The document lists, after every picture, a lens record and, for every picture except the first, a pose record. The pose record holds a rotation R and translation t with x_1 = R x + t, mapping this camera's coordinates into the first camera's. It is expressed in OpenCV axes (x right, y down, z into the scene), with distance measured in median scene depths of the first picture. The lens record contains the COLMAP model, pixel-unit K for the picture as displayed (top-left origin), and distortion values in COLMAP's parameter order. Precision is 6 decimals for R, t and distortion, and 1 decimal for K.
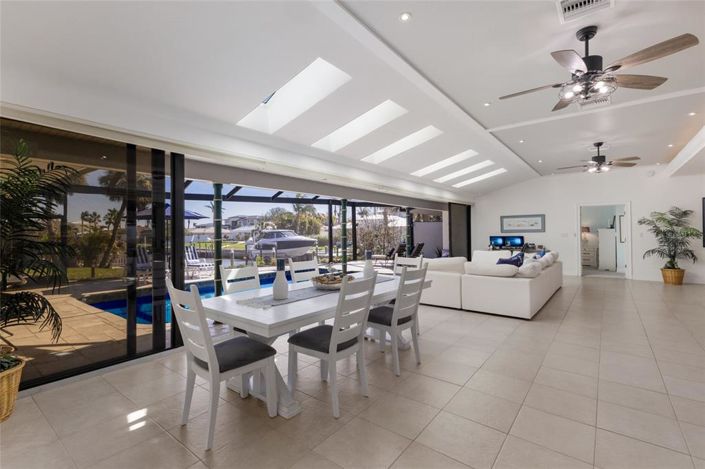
lens RADIAL K [[336.7, 0, 350.8], [0, 336.7, 227.8], [0, 0, 1]] dist [0.010542, 0.000340]
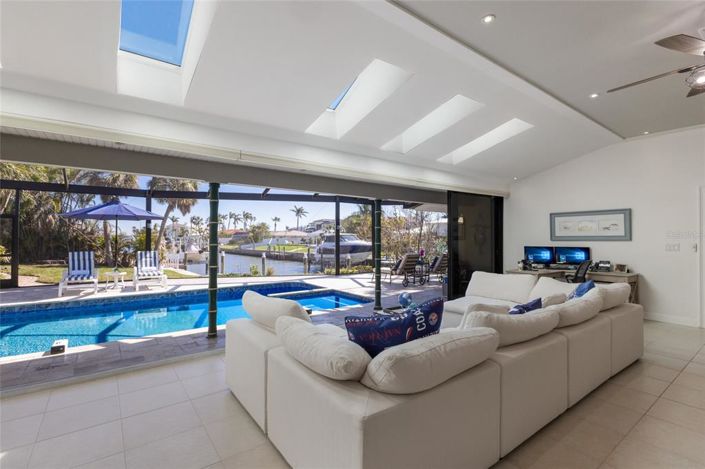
lens RADIAL K [[336.7, 0, 349.3], [0, 336.7, 222.6], [0, 0, 1]] dist [0.010542, 0.000340]
pose [[0.963714, 0.001172, -0.266935, 0.278229], [-0.008504, 0.999618, -0.026314, 0.001148], [0.266802, 0.027629, 0.963355, 0.346500]]
